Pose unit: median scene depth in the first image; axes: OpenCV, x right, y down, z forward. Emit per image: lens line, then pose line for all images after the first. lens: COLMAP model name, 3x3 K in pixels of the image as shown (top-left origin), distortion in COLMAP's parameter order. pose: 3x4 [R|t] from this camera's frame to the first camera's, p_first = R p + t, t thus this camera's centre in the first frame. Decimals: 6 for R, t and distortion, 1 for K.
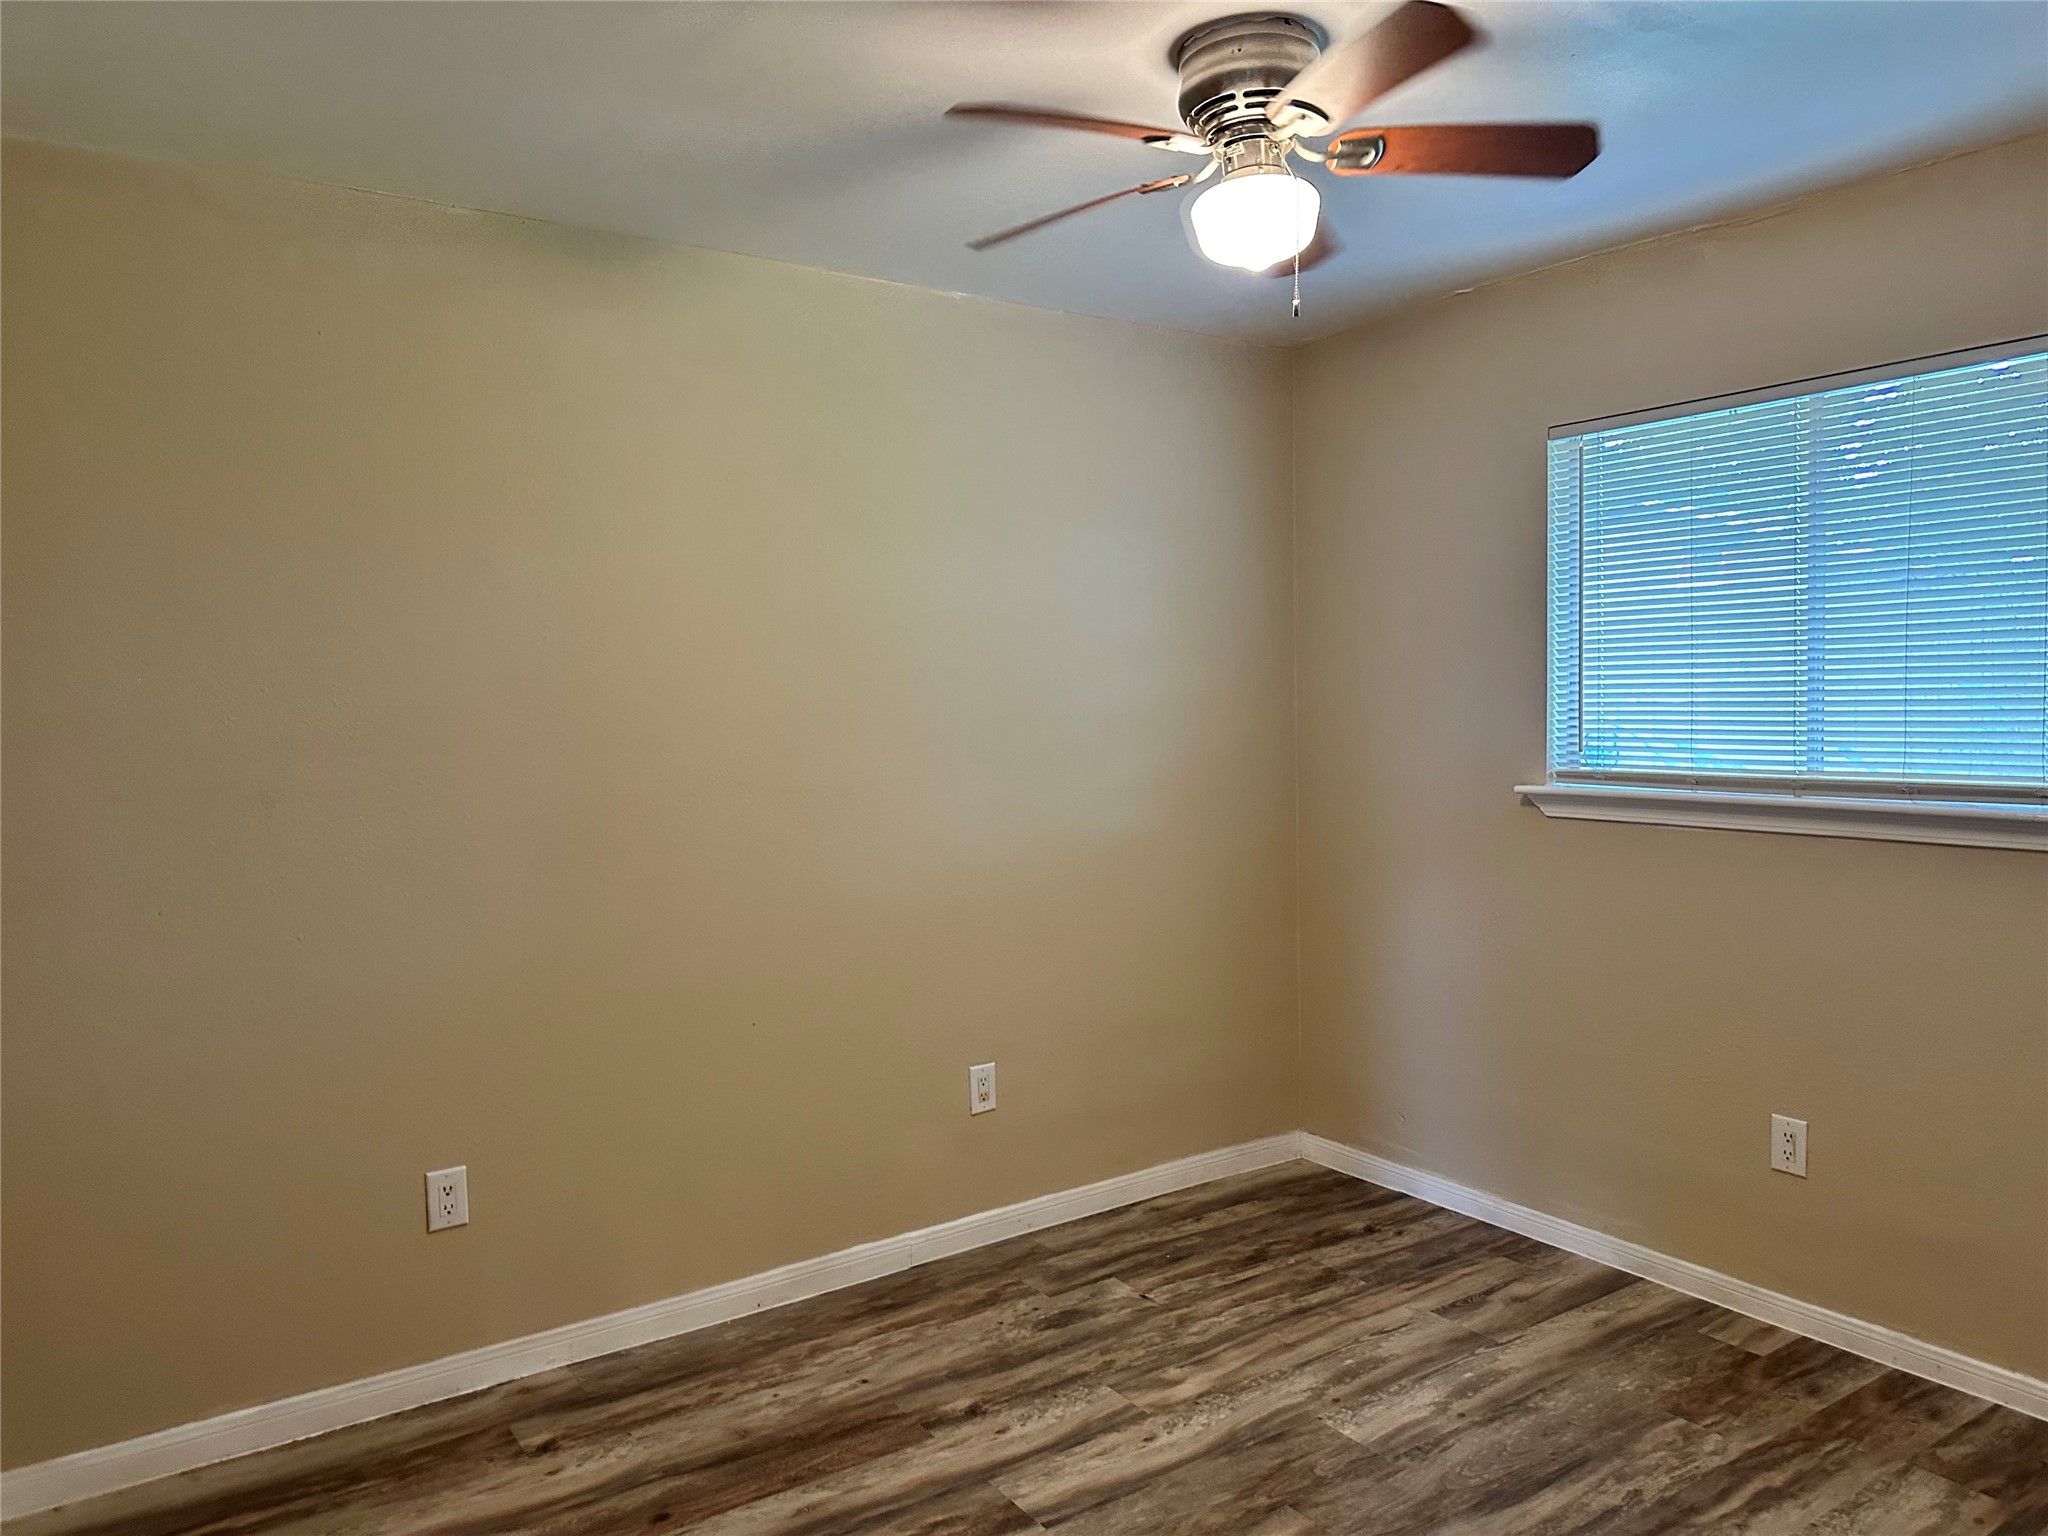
lens RADIAL K [[1429.7, 0, 1031.7], [0, 1429.7, 762.4], [0, 0, 1]] dist [0.045946, -0.034774]
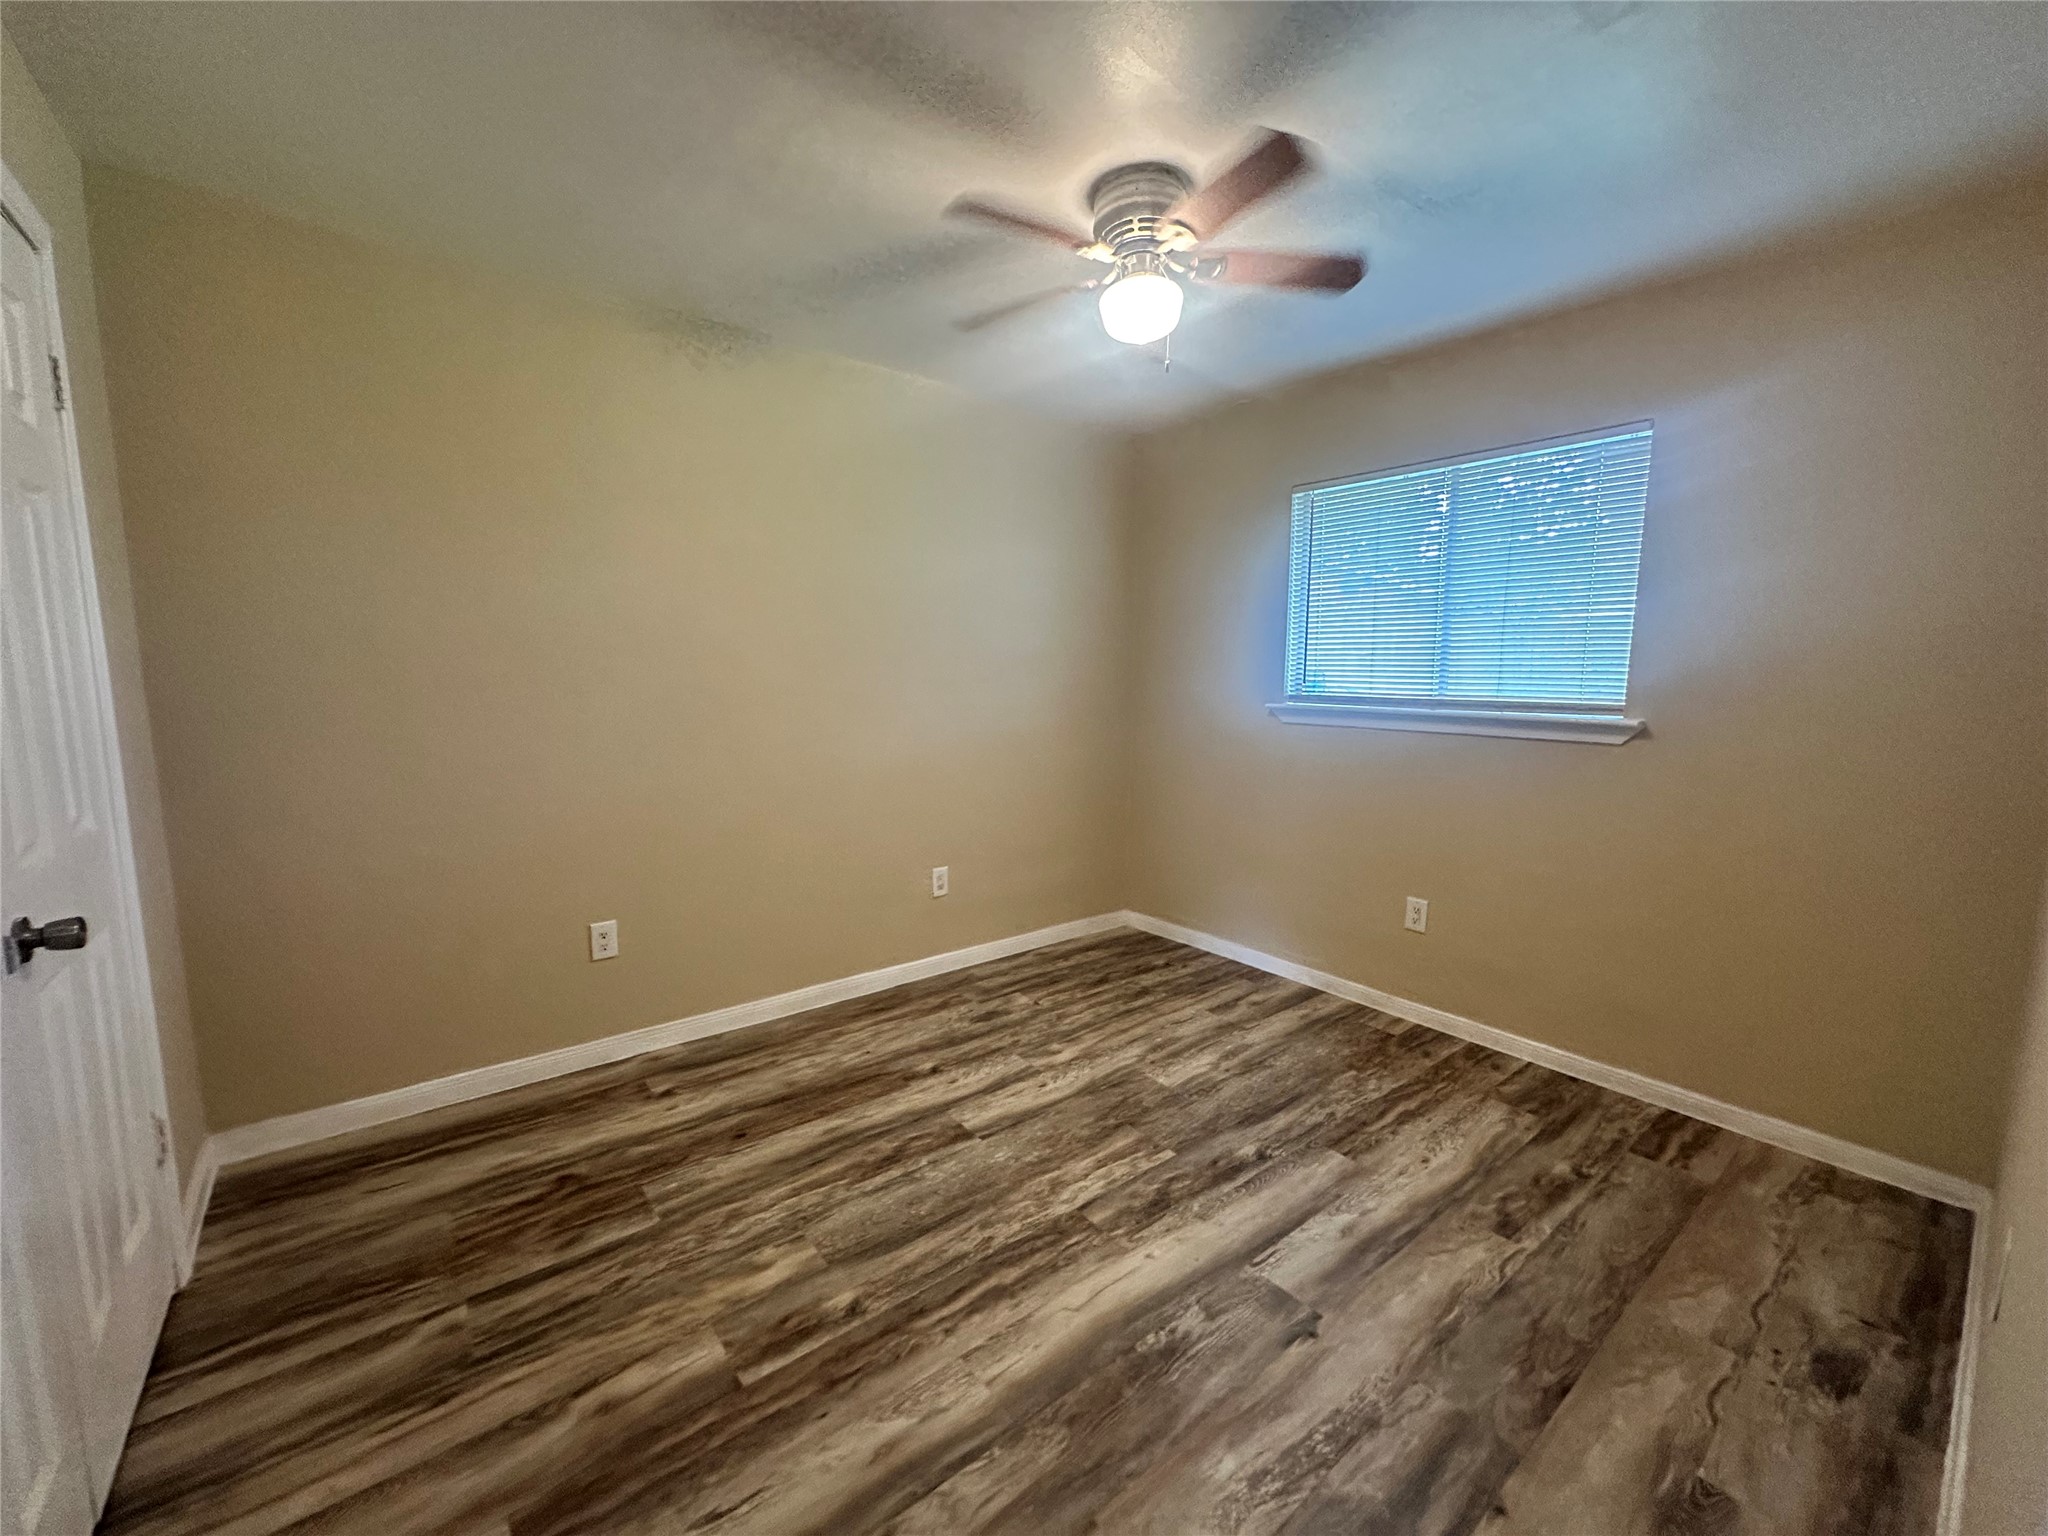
lens RADIAL K [[782.1, 0, 1007.7], [0, 782.1, 765.5], [0, 0, 1]] dist [0.012525, 0.000264]
pose [[0.997205, 0.021838, 0.071454, -0.028259], [-0.025457, 0.998418, 0.050132, 0.055562], [-0.070246, -0.051811, 0.996183, 0.120257]]
